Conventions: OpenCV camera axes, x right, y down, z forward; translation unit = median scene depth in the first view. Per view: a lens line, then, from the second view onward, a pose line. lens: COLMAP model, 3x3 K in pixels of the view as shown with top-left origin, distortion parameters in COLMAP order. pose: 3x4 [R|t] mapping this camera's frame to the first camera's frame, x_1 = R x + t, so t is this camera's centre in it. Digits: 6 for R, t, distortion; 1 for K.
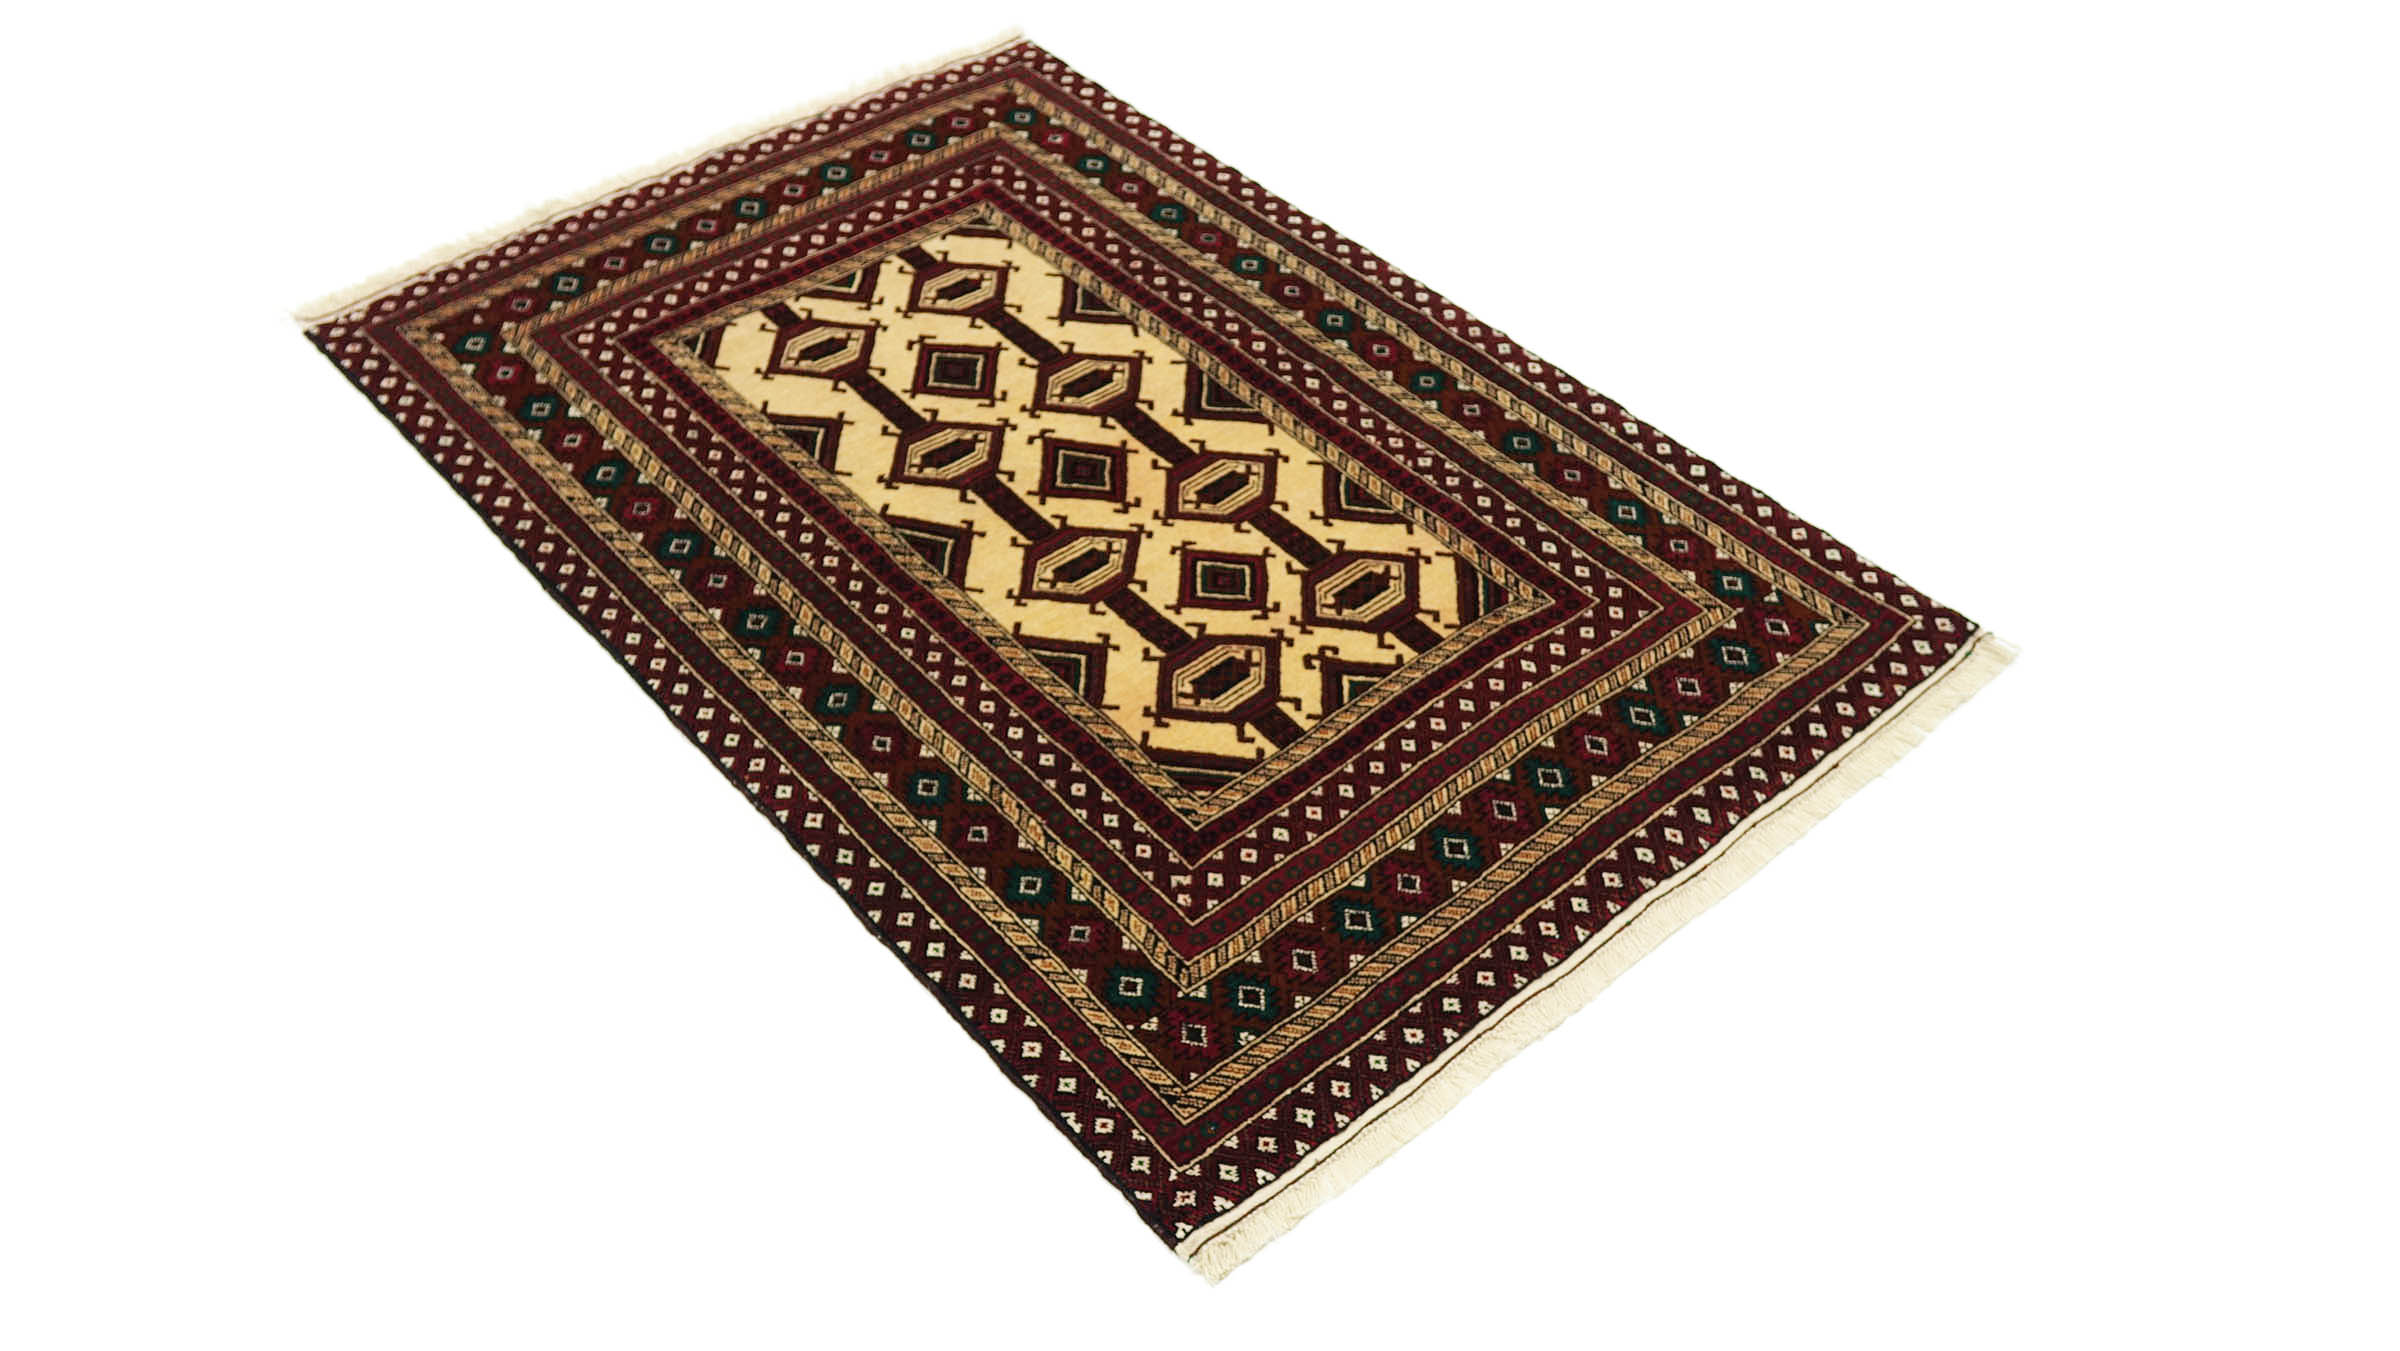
lens RADIAL K [[2125.8, 0, 1200.0], [0, 2125.8, 675.5], [0, 0, 1]] dist [-0.011543, -0.013035]
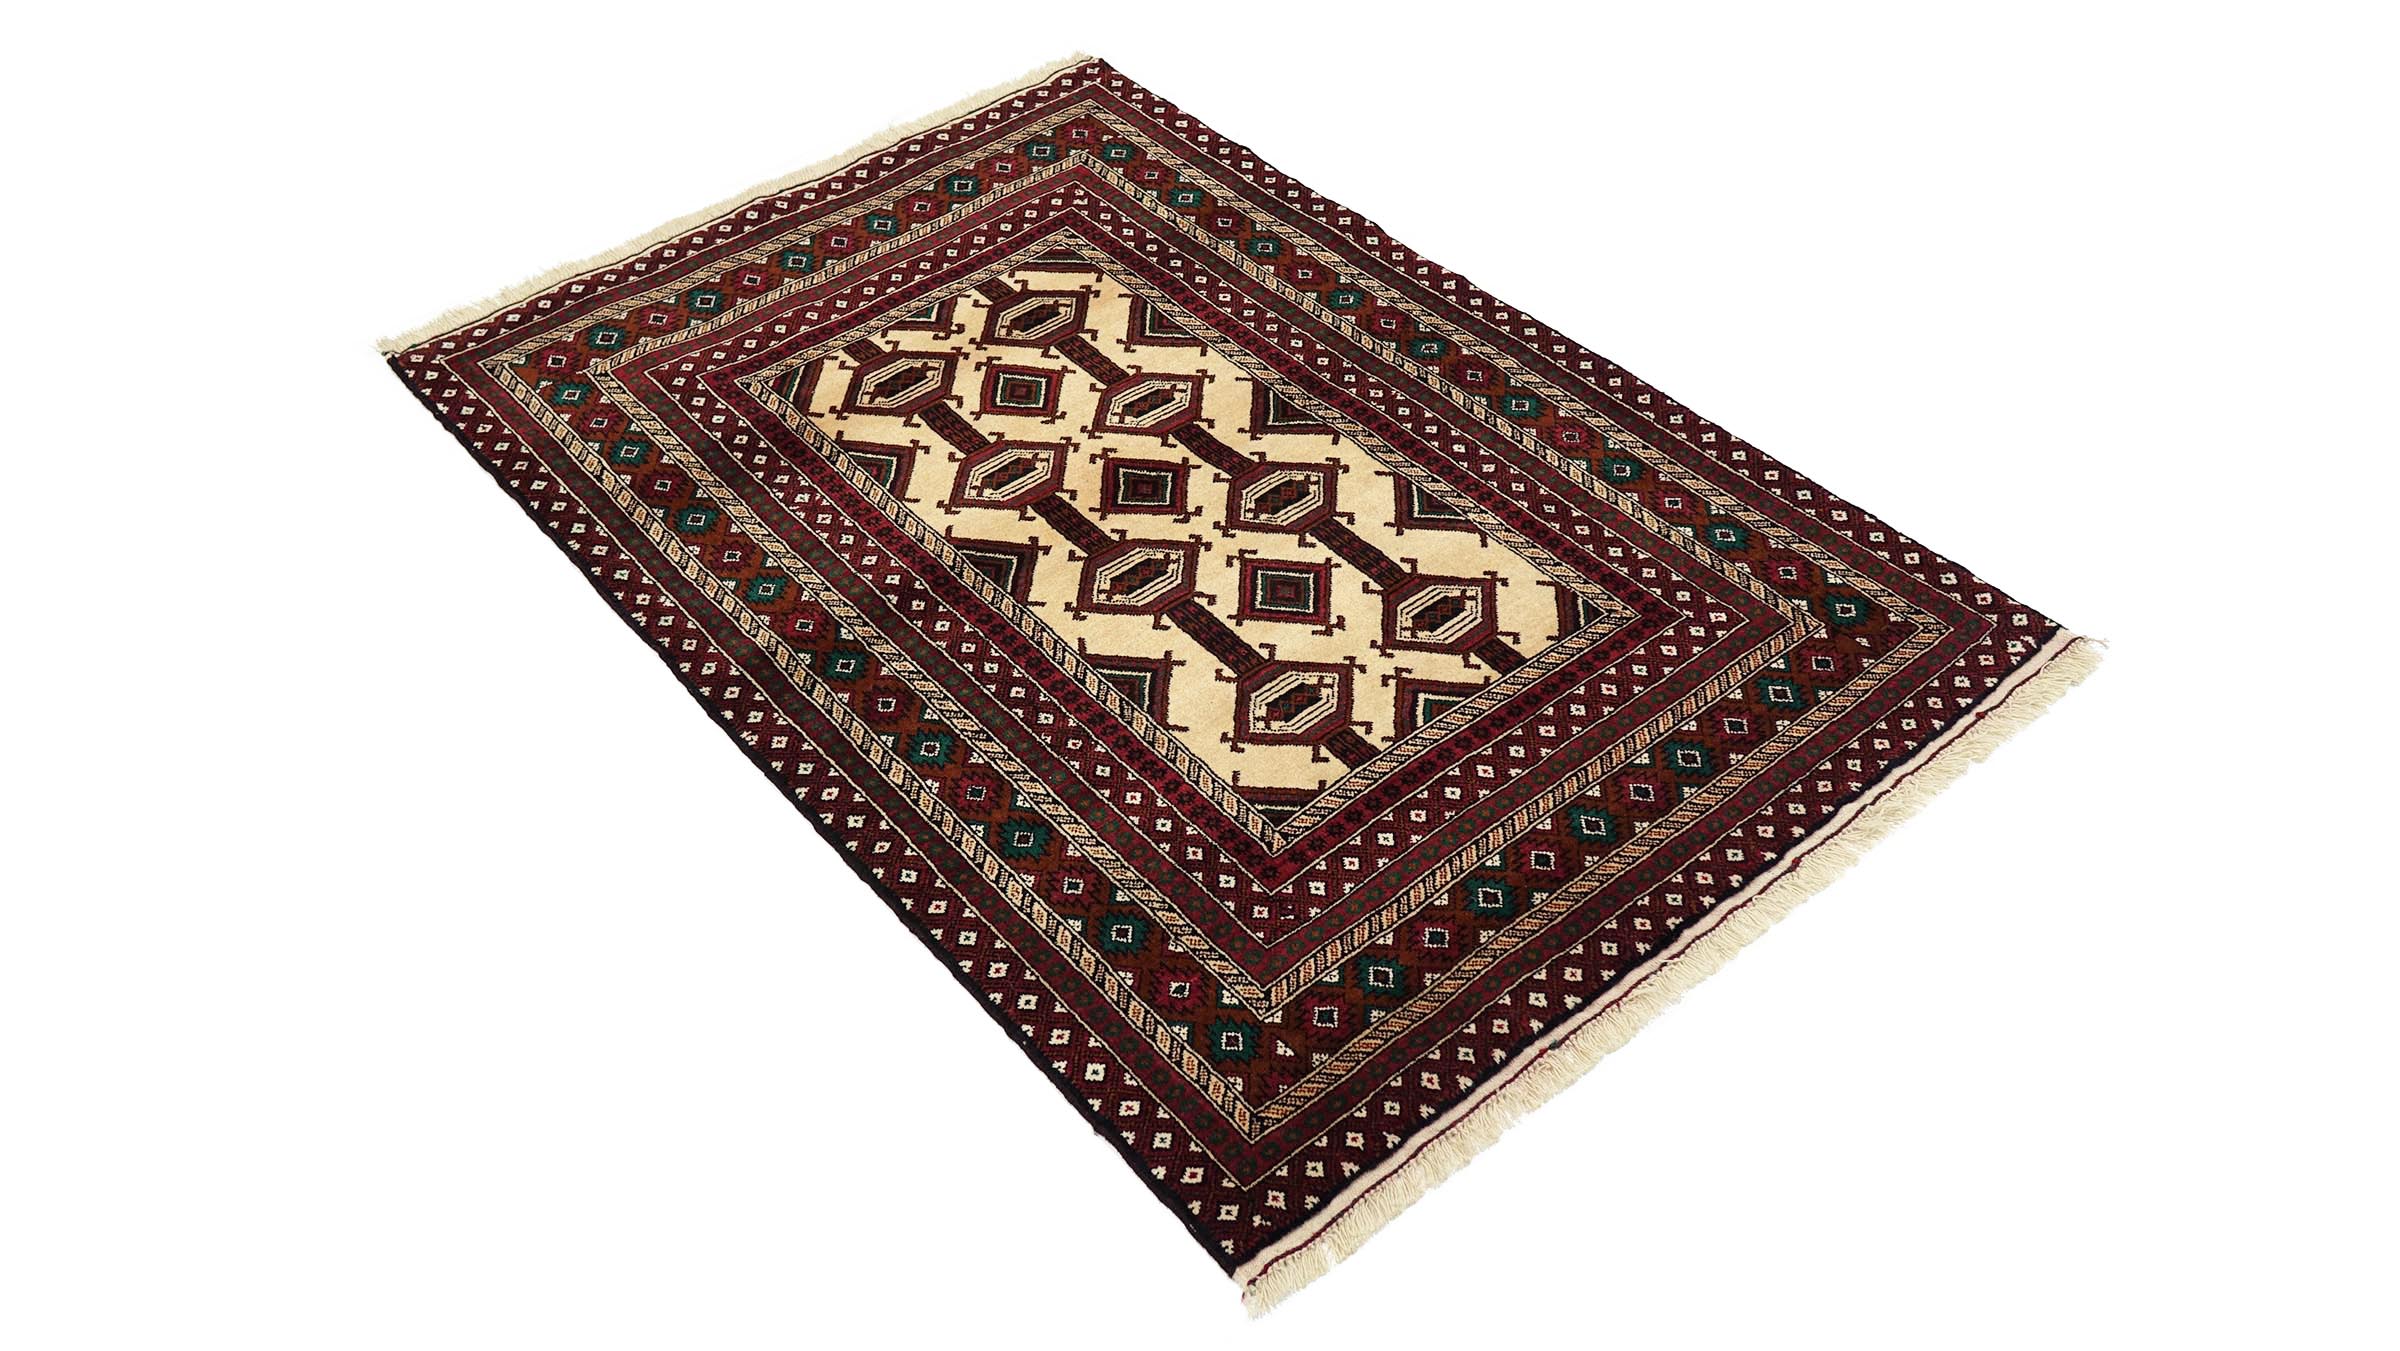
lens RADIAL K [[2125.8, 0, 1200.0], [0, 2125.8, 675.5], [0, 0, 1]] dist [-0.011543, -0.013035]
pose [[-0.999123, -0.000980, 0.041867, -0.127043], [0.041873, -0.006449, 0.999102, -1.133400], [-0.000709, 0.999979, 0.006484, 1.121617]]
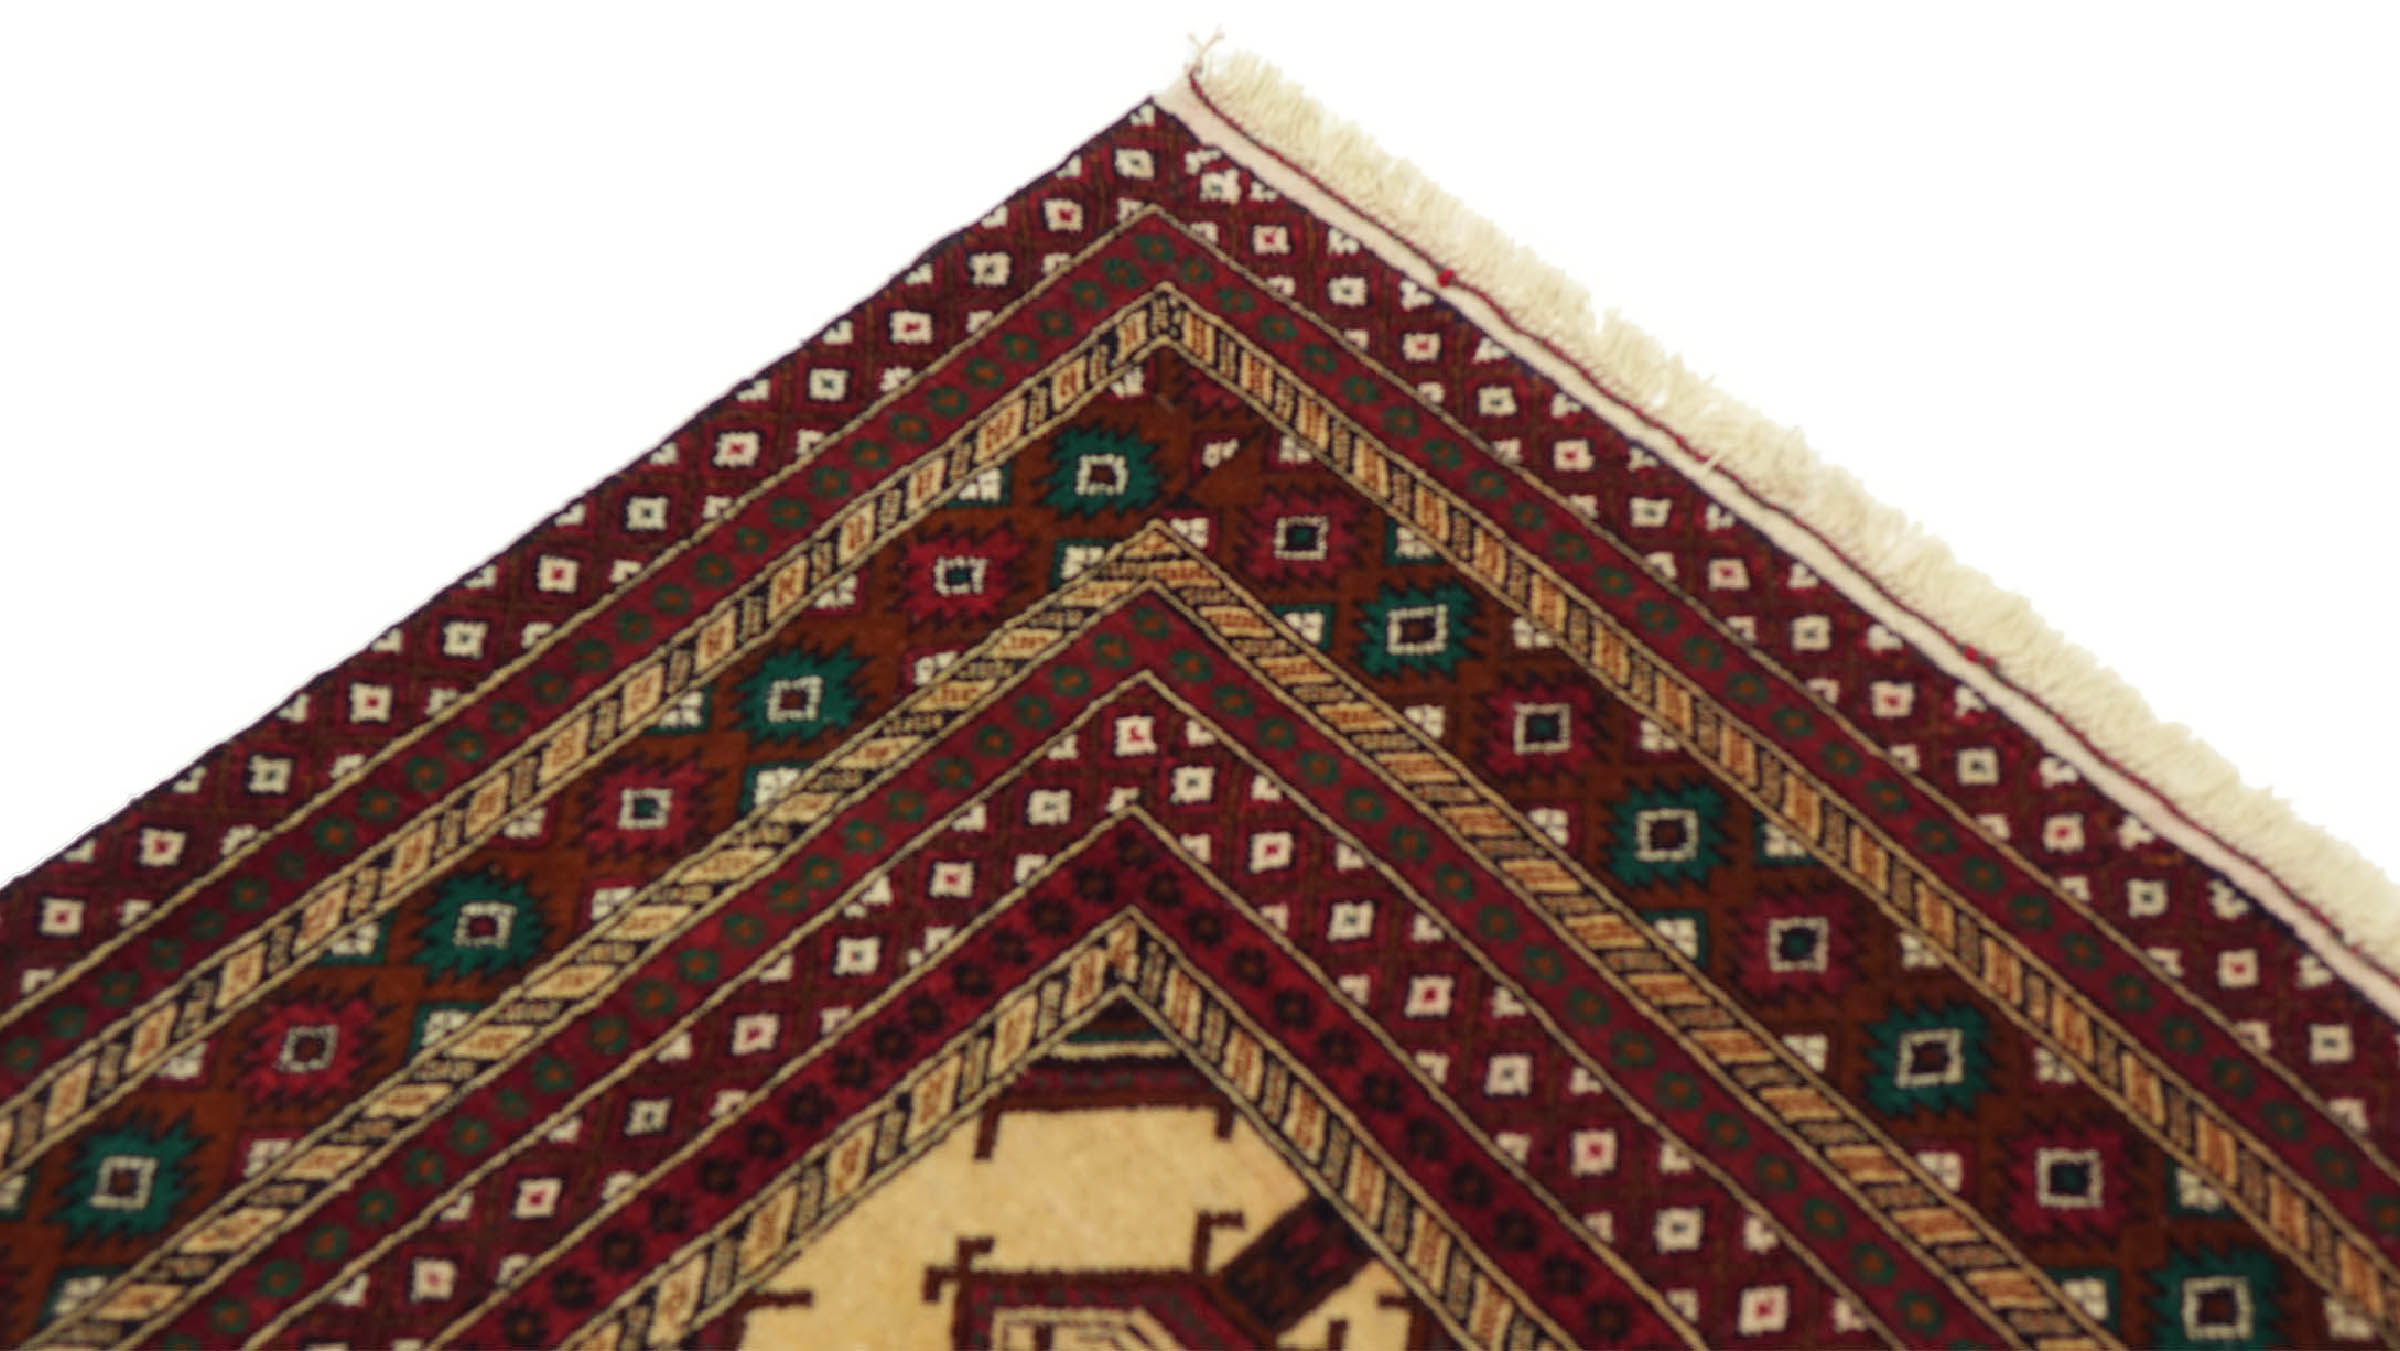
lens RADIAL K [[3736.7, 0, 1332.2], [0, 3736.7, 673.1], [0, 0, 1]] dist [0.018723, -0.080643]
pose [[0.034631, 0.800210, -0.598719, 0.045949], [-0.697386, 0.448462, 0.559048, -0.549412], [0.715859, 0.398177, 0.573586, 0.764590]]
